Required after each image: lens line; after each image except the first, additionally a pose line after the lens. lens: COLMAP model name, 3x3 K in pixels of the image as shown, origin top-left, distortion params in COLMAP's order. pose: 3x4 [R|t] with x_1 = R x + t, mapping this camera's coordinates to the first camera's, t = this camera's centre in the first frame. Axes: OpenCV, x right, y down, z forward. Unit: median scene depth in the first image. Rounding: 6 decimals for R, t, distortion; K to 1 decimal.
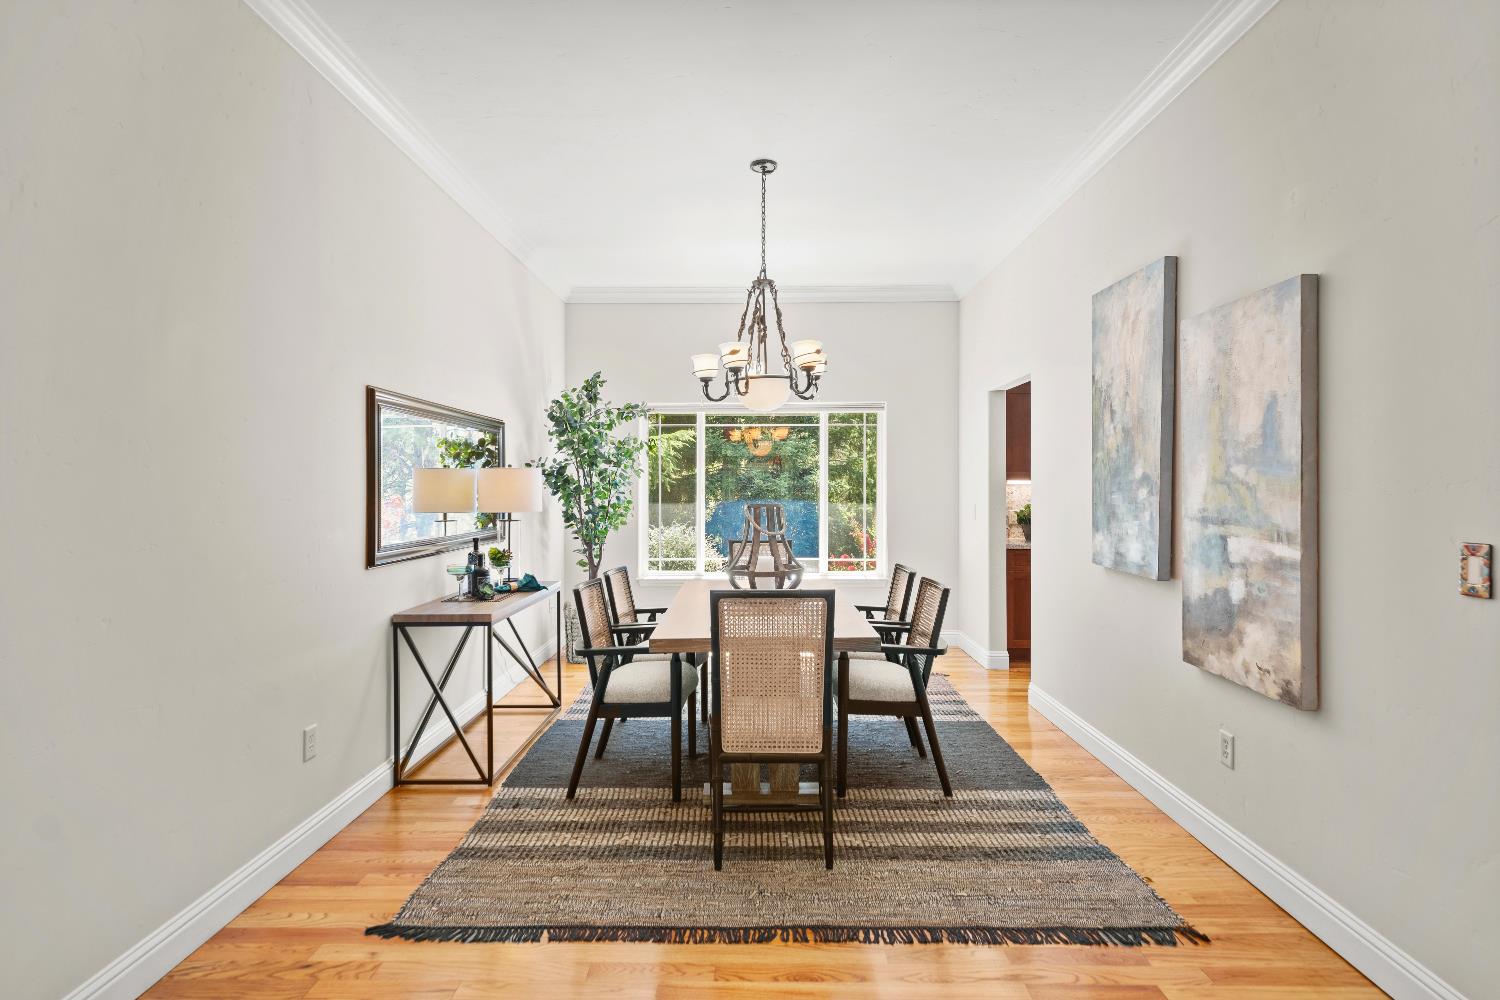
lens RADIAL K [[772.1, 0, 746.0], [0, 772.1, 485.2], [0, 0, 1]] dist [0.012693, -0.000523]
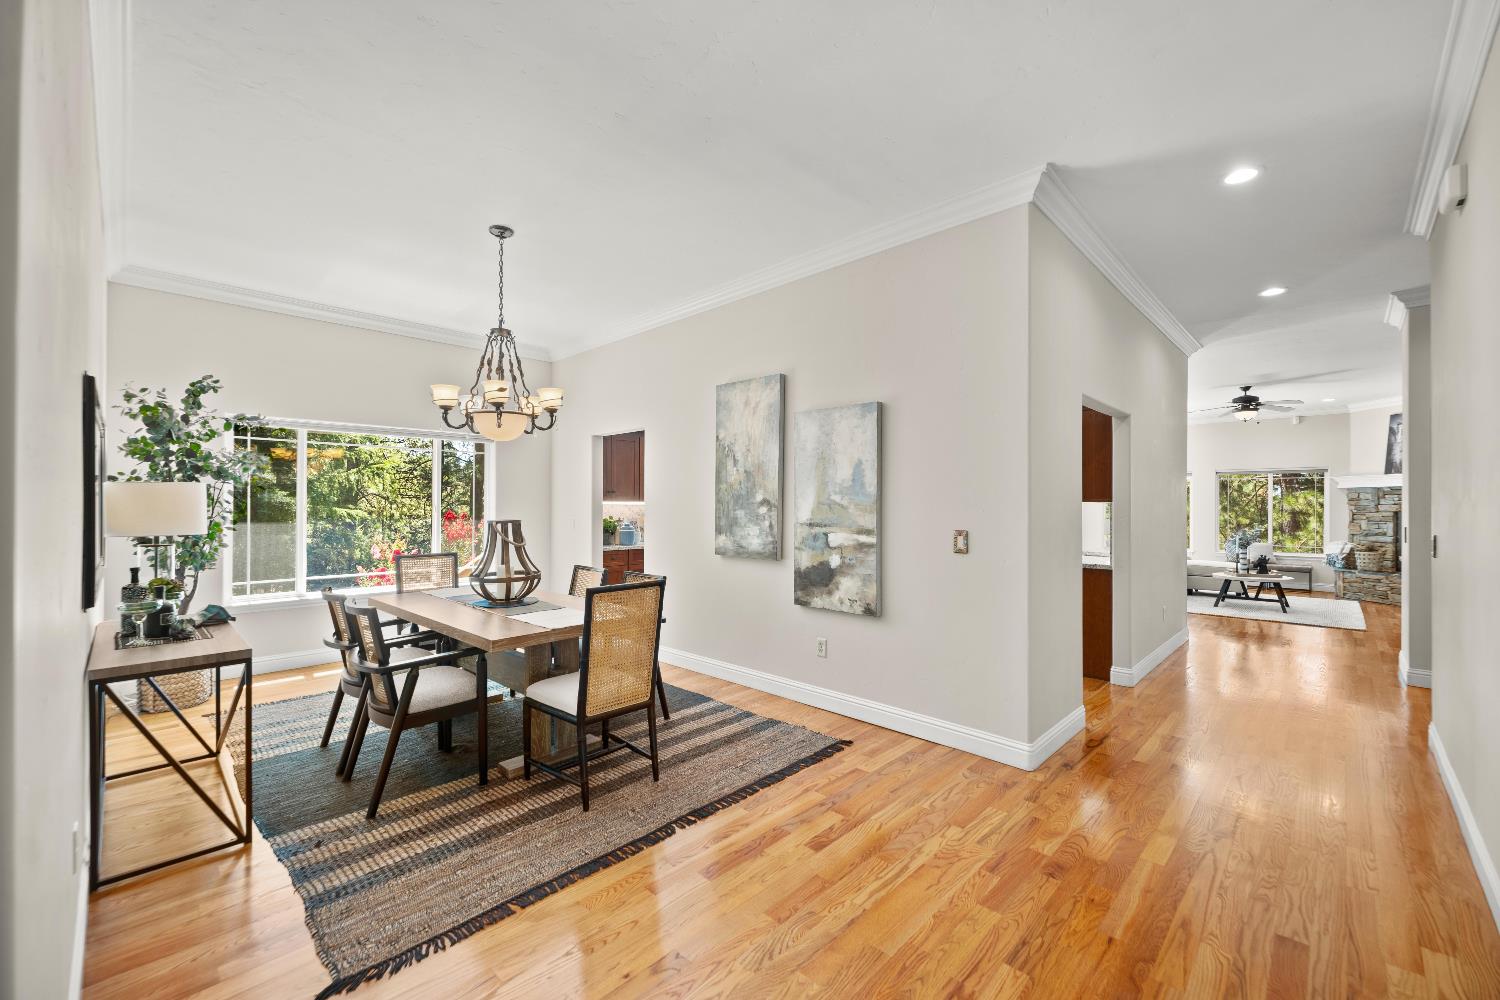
lens RADIAL K [[612.7, 0, 747.3], [0, 612.7, 507.3], [0, 0, 1]] dist [0.012971, -0.000655]
pose [[0.685603, 0.000432, 0.727975, -0.555445], [-0.003916, 0.999988, 0.003094, 0.000239], [-0.727965, -0.004972, 0.685597, 0.122879]]
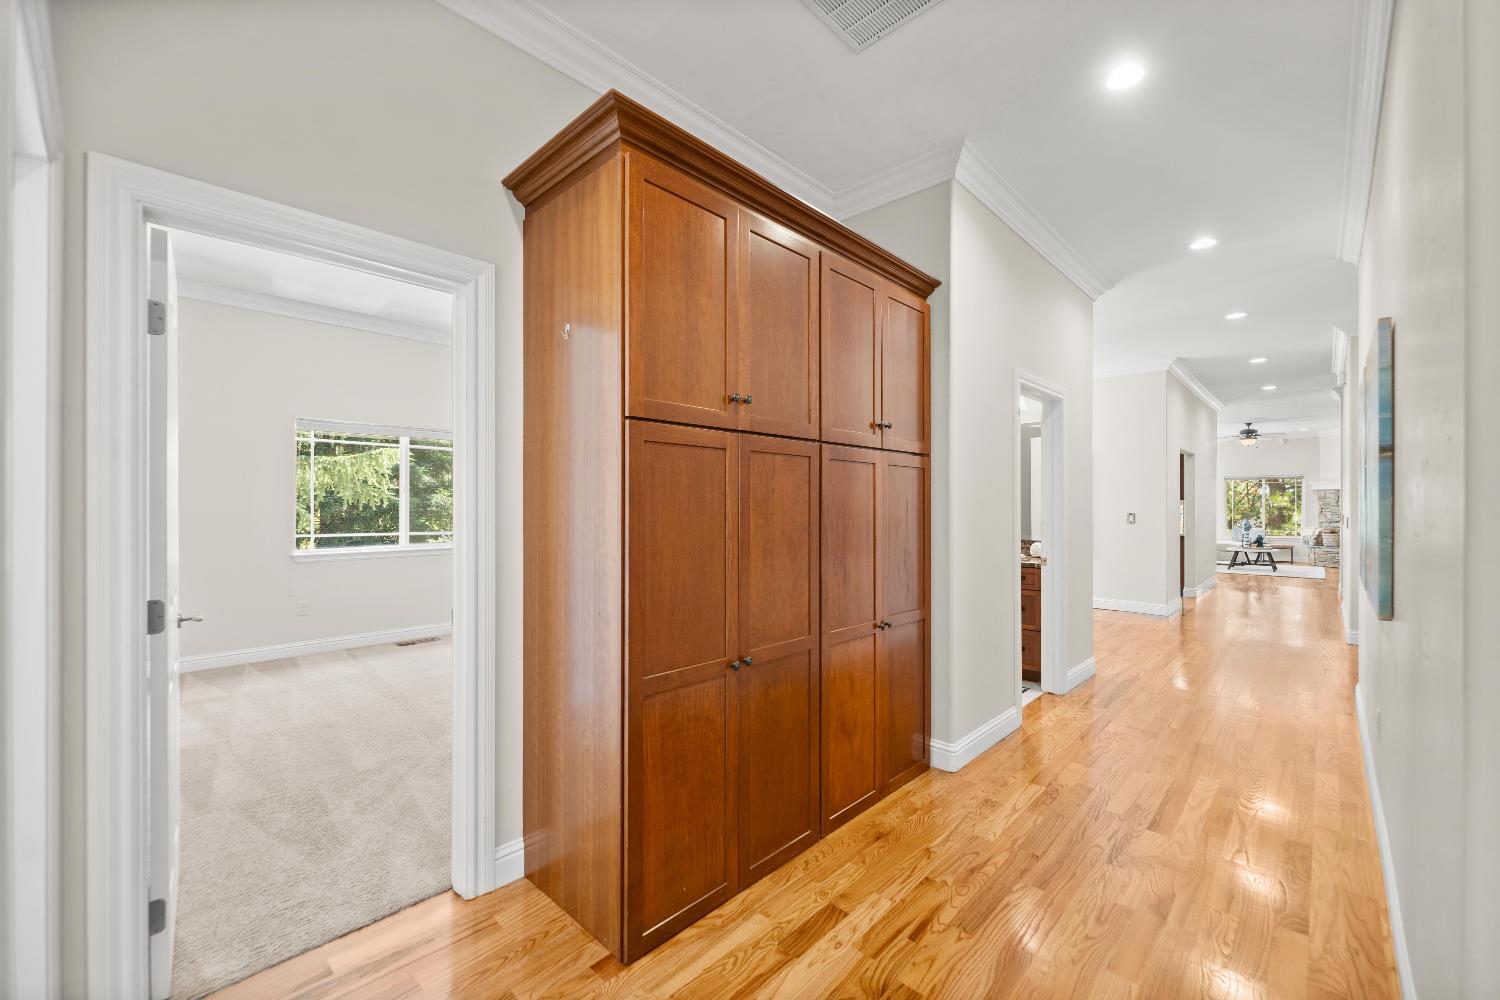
lens RADIAL K [[612.7, 0, 747.3], [0, 612.7, 507.3], [0, 0, 1]] dist [0.012971, -0.000655]
pose [[0.676677, -0.003278, 0.736273, -2.469595], [-0.001439, 0.999982, 0.005775, 0.009542], [-0.736279, -0.004968, 0.676660, 0.061566]]
